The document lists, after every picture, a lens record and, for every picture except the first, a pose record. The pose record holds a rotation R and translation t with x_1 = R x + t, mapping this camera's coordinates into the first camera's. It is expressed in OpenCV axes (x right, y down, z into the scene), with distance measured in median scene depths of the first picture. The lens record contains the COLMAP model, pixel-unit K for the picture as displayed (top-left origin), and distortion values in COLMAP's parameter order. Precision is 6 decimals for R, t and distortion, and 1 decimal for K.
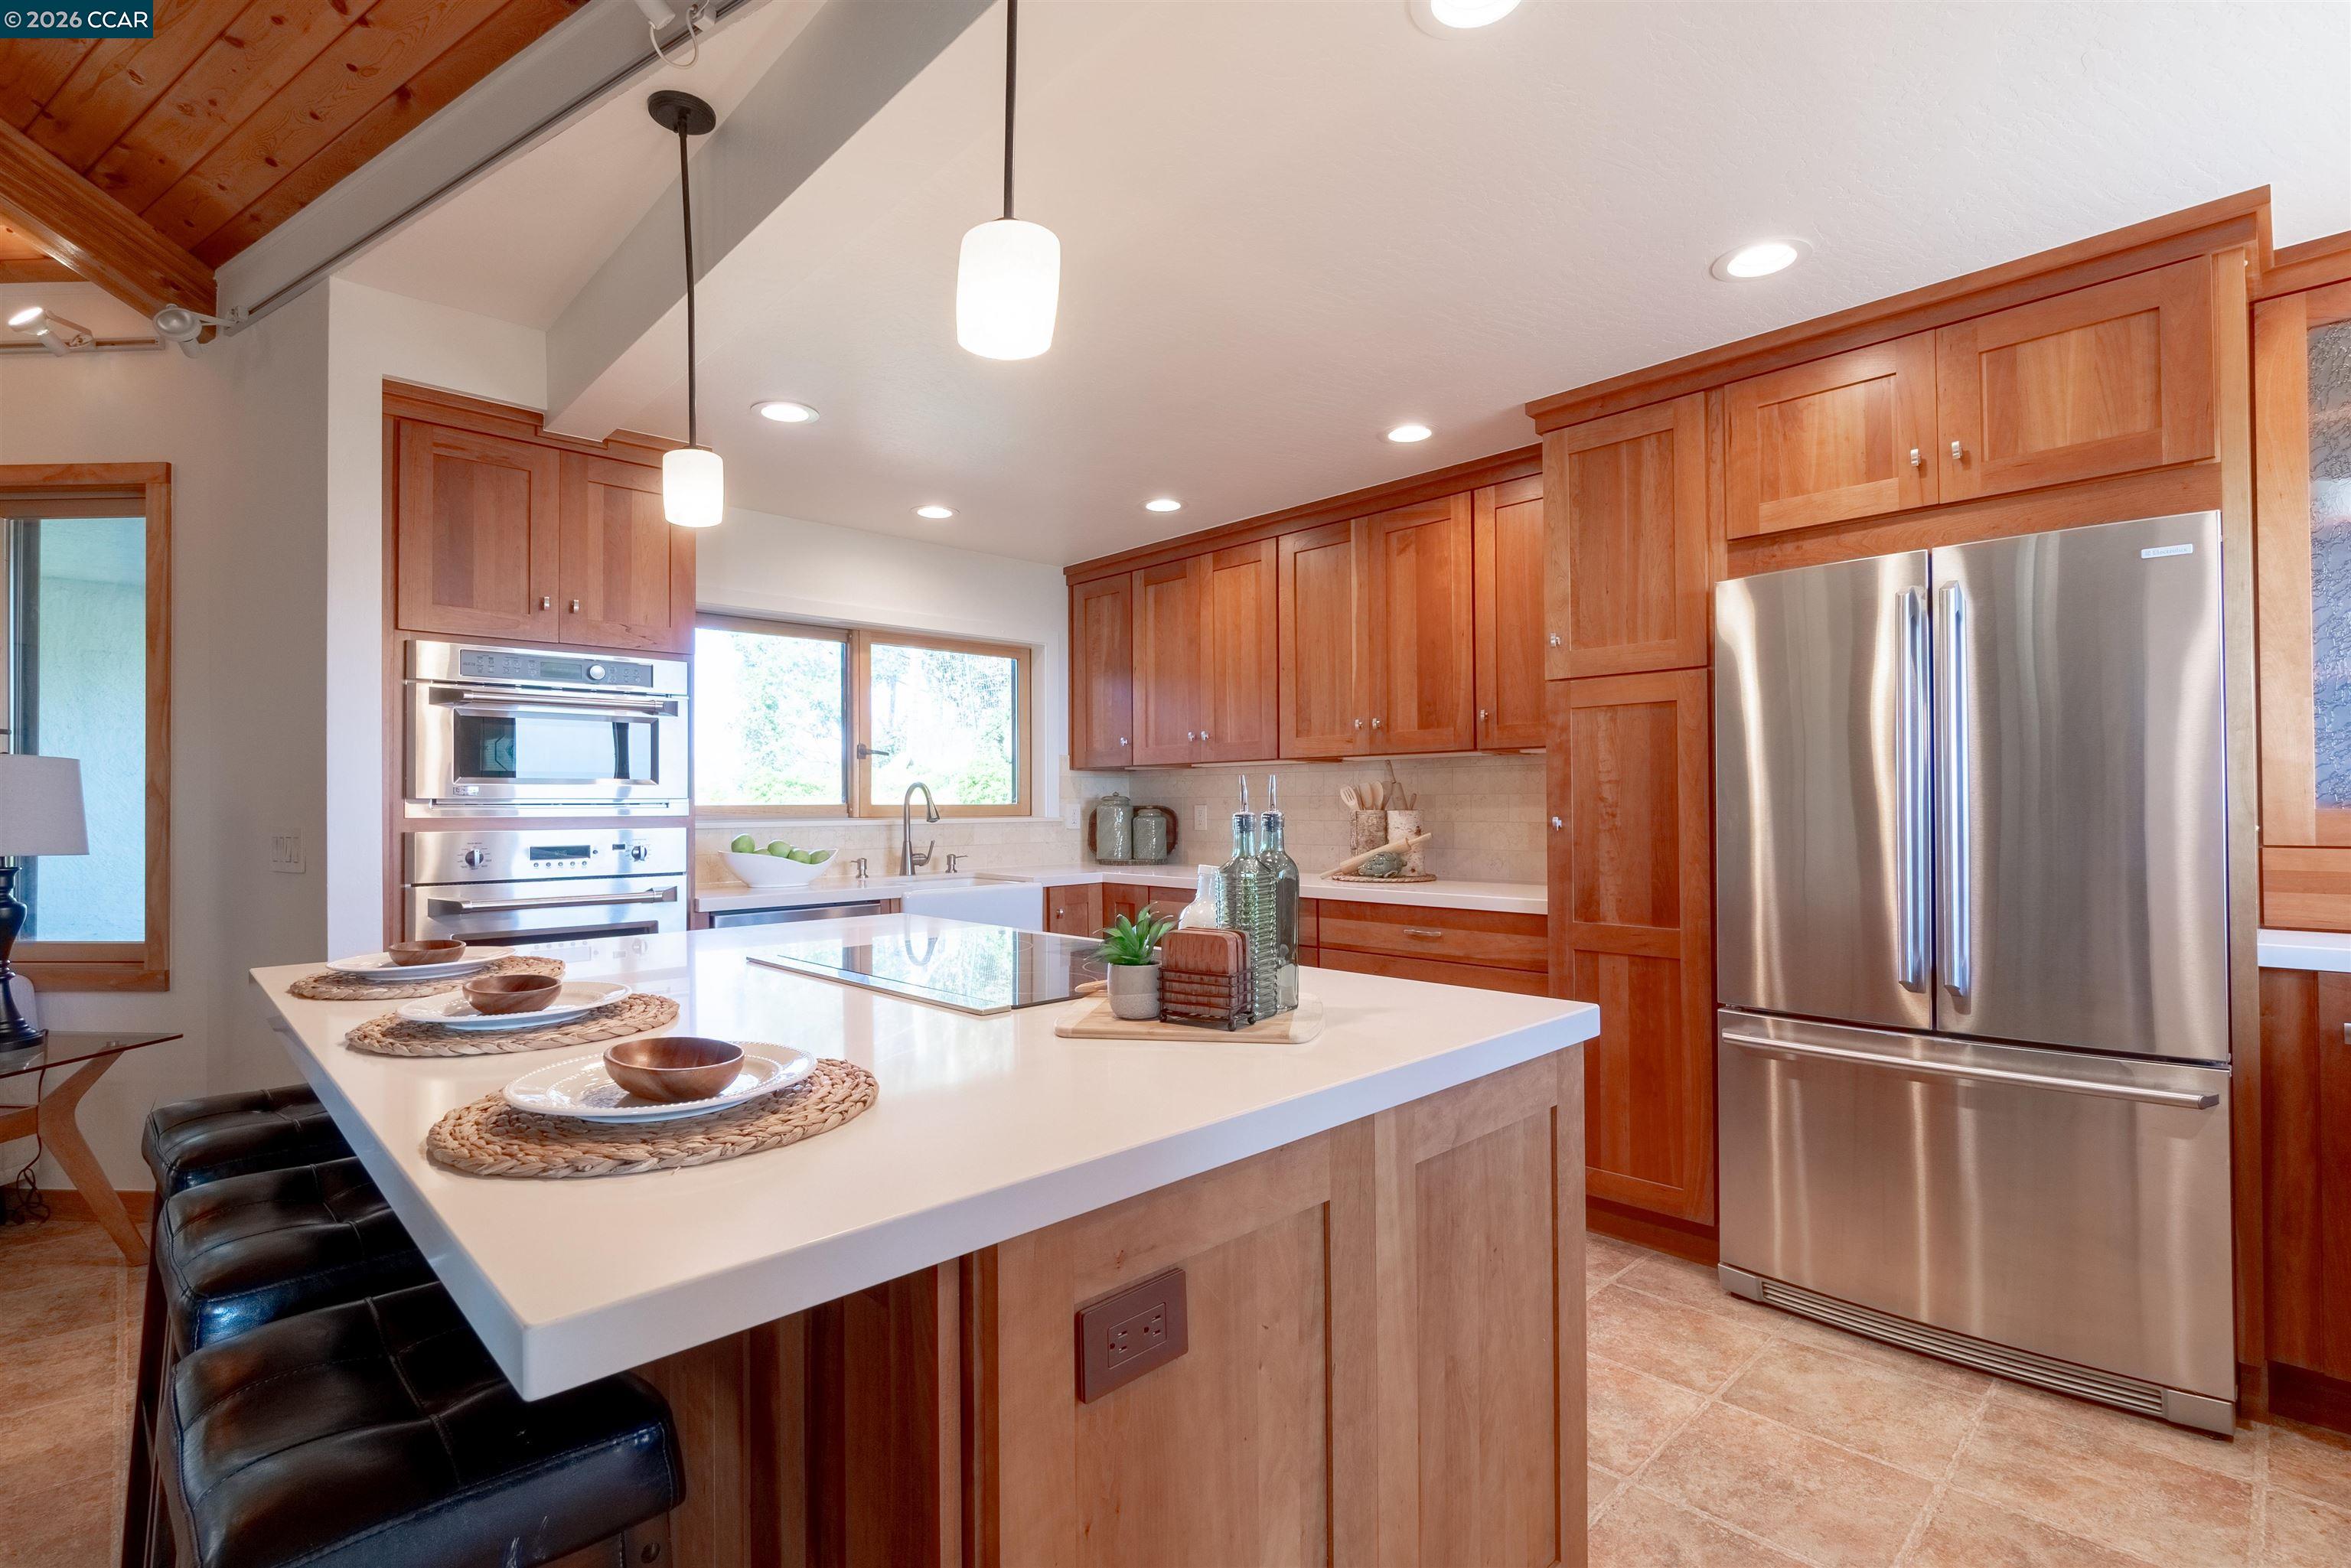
lens RADIAL K [[1078.3, 0, 1162.6], [0, 1078.3, 793.3], [0, 0, 1]] dist [-0.014809, -0.000285]
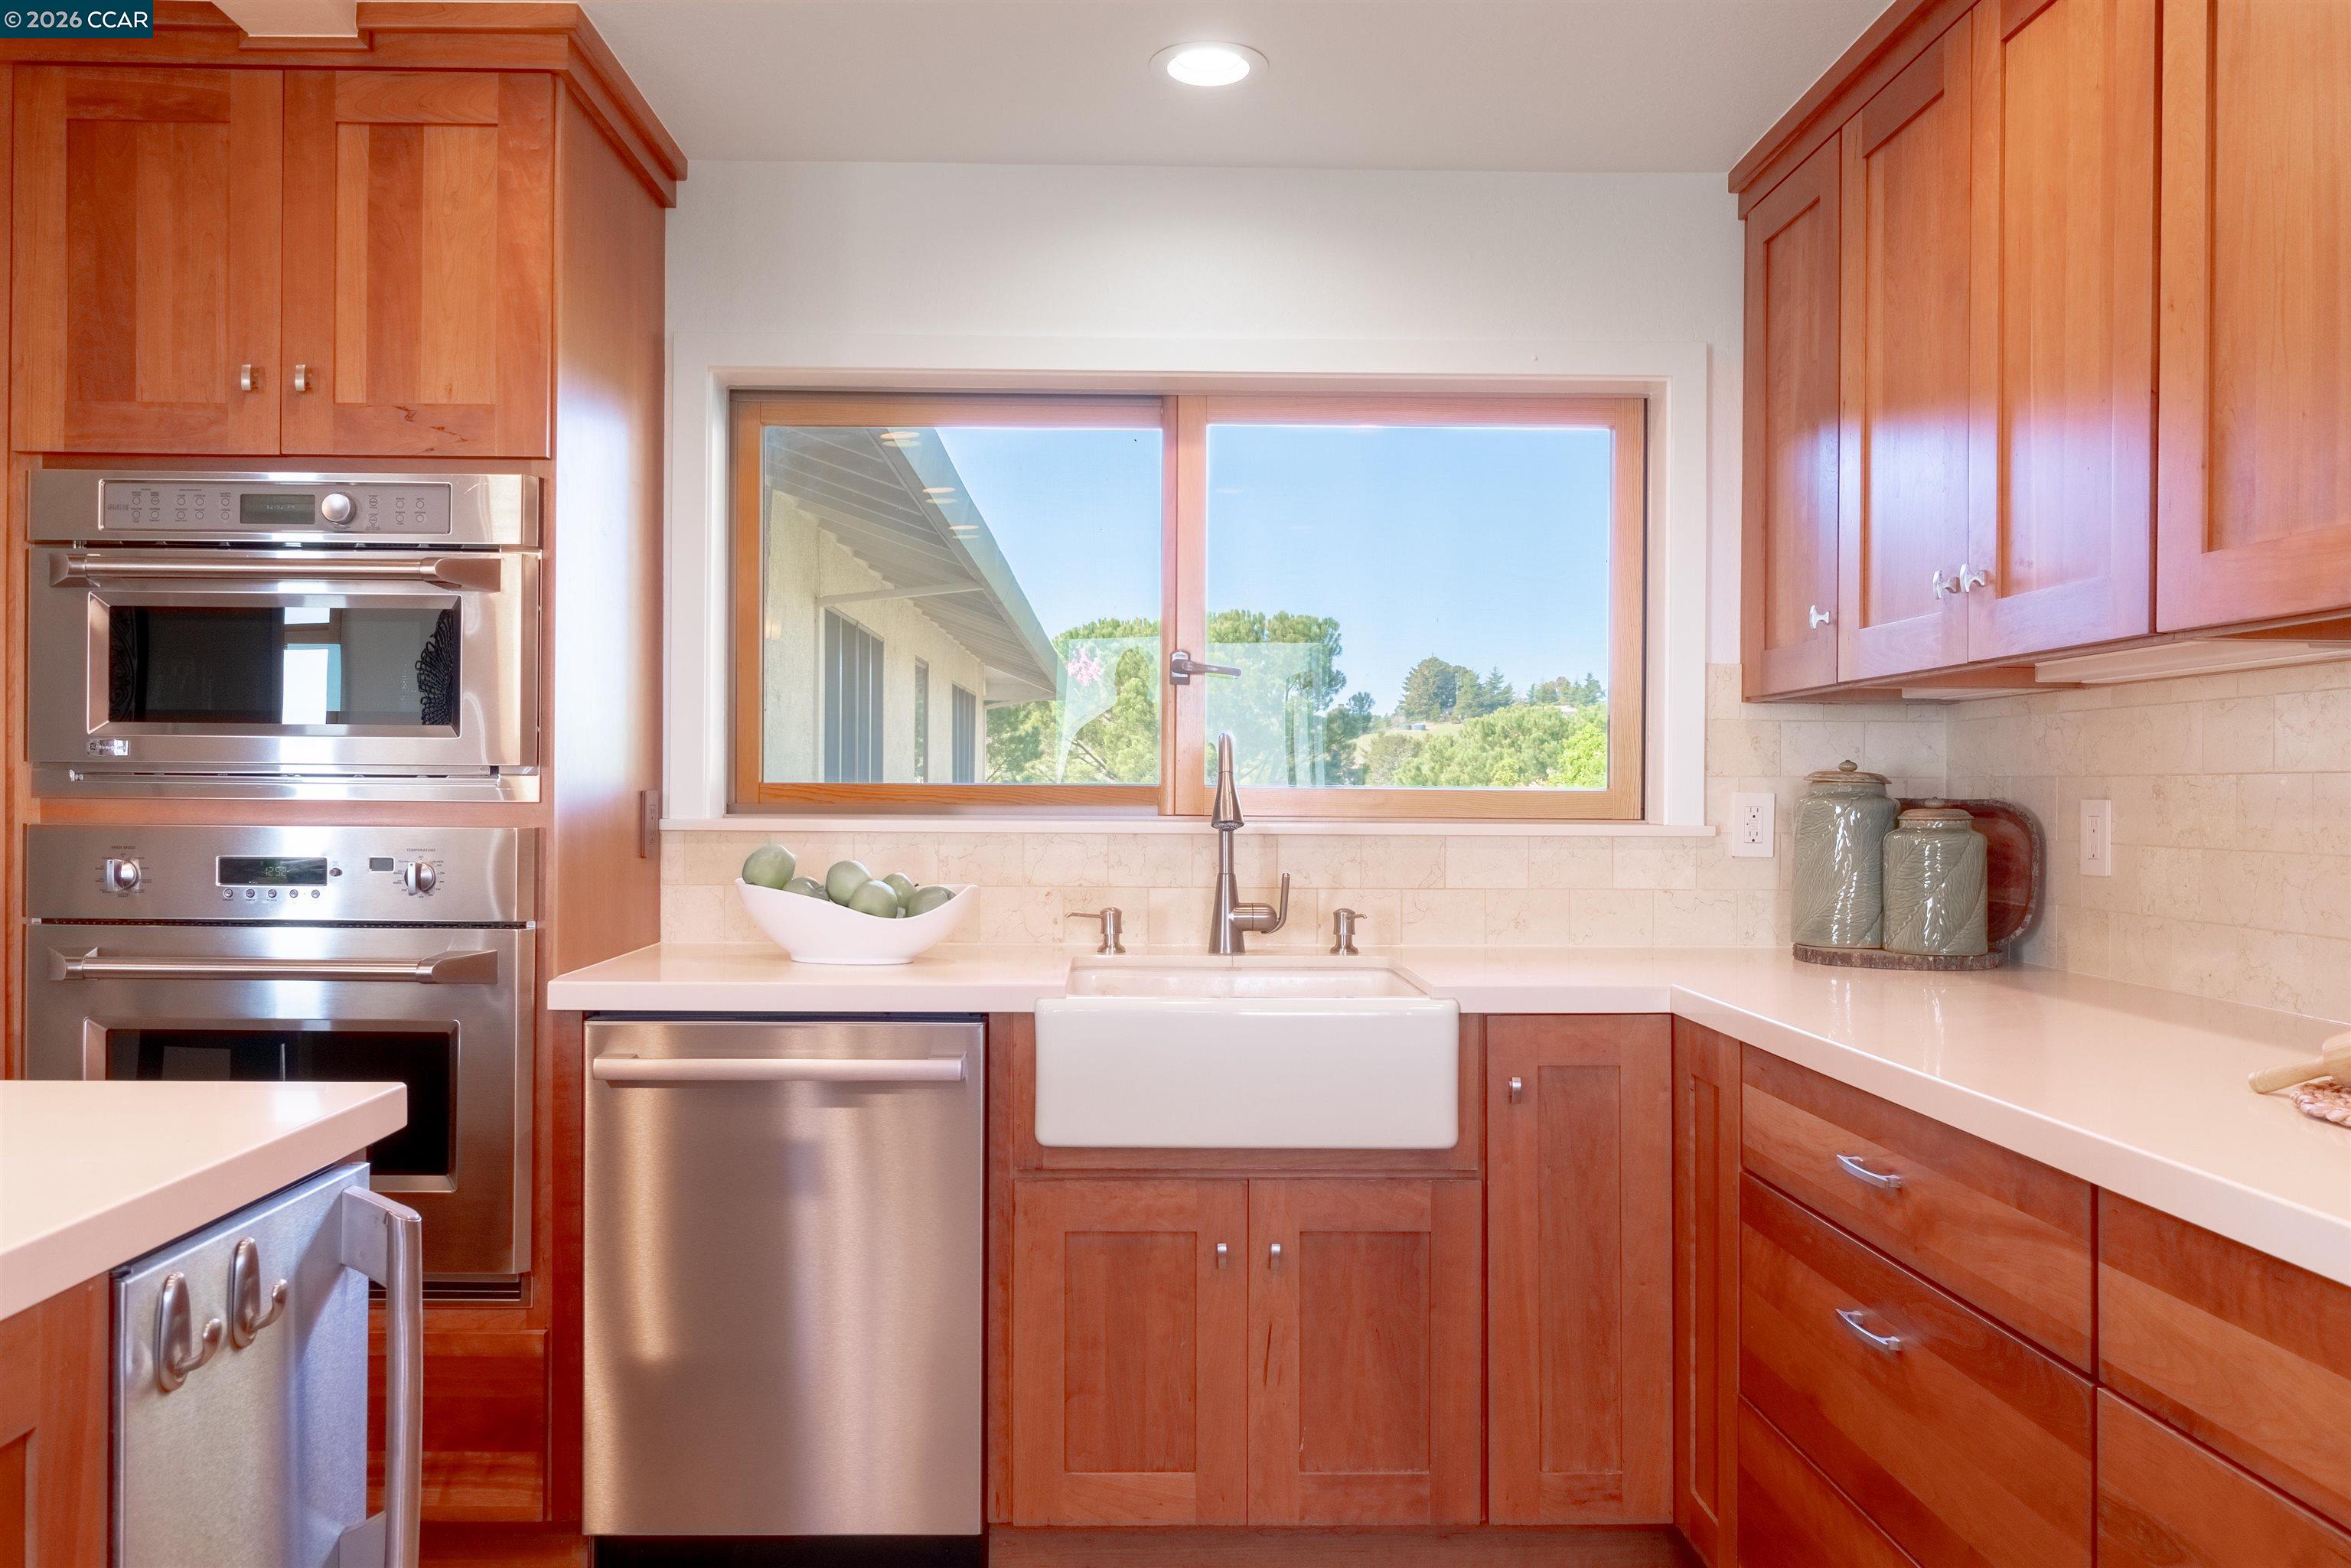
lens RADIAL K [[1778.6, 0, 1175.5], [0, 1778.6, 784.0], [0, 0, 1]] dist [-0.001115, -0.001186]
pose [[0.738652, 0.009372, -0.674022, 0.294521], [-0.005134, 0.999953, 0.008277, 0.004805], [0.674067, -0.002654, 0.738665, 0.627736]]
